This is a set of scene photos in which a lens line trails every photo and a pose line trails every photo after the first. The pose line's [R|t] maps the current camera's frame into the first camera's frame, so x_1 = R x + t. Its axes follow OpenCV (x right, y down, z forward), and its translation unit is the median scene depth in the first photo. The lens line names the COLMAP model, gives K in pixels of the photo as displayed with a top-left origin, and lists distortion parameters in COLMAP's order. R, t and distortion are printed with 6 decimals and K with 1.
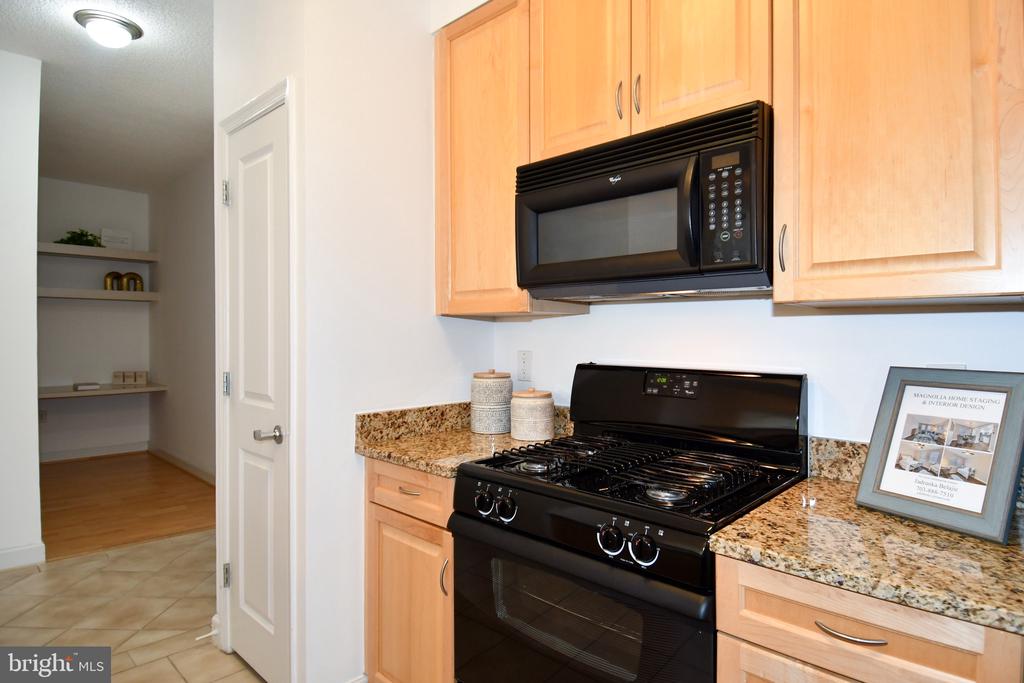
lens RADIAL K [[560.2, 0, 539.2], [0, 560.2, 338.6], [0, 0, 1]] dist [0.048004, -0.053651]
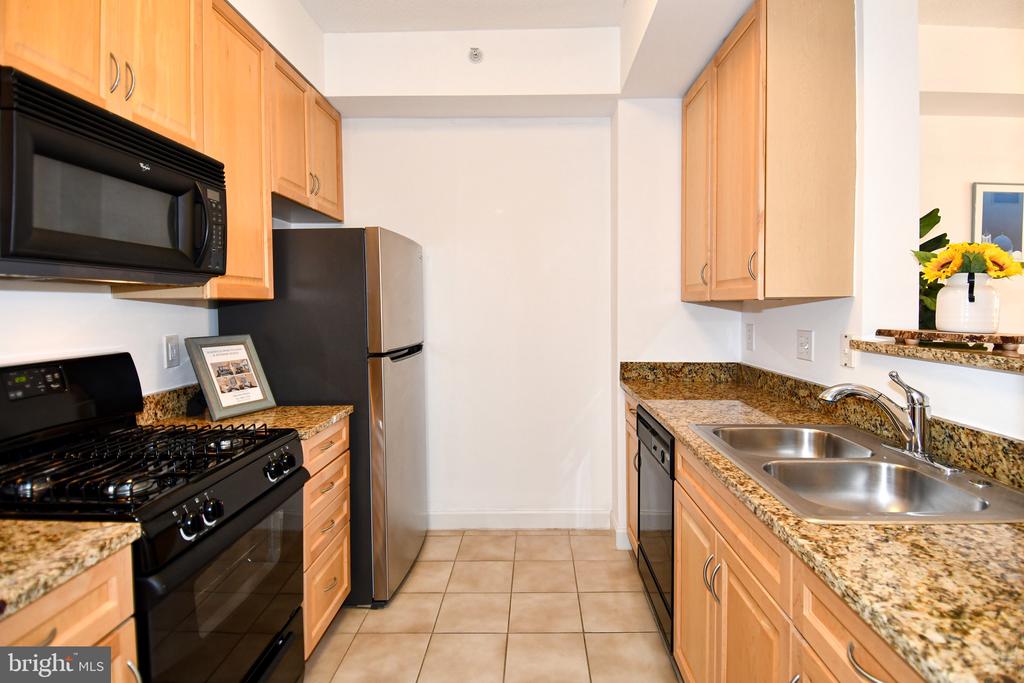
lens RADIAL K [[544.7, 0, 541.0], [0, 544.7, 315.9], [0, 0, 1]] dist [0.043191, -0.044737]
pose [[-0.685576, -0.016758, 0.727808, -0.904704], [0.003786, 0.999639, 0.026584, -0.038769], [-0.727991, 0.020980, -0.685265, 1.003429]]
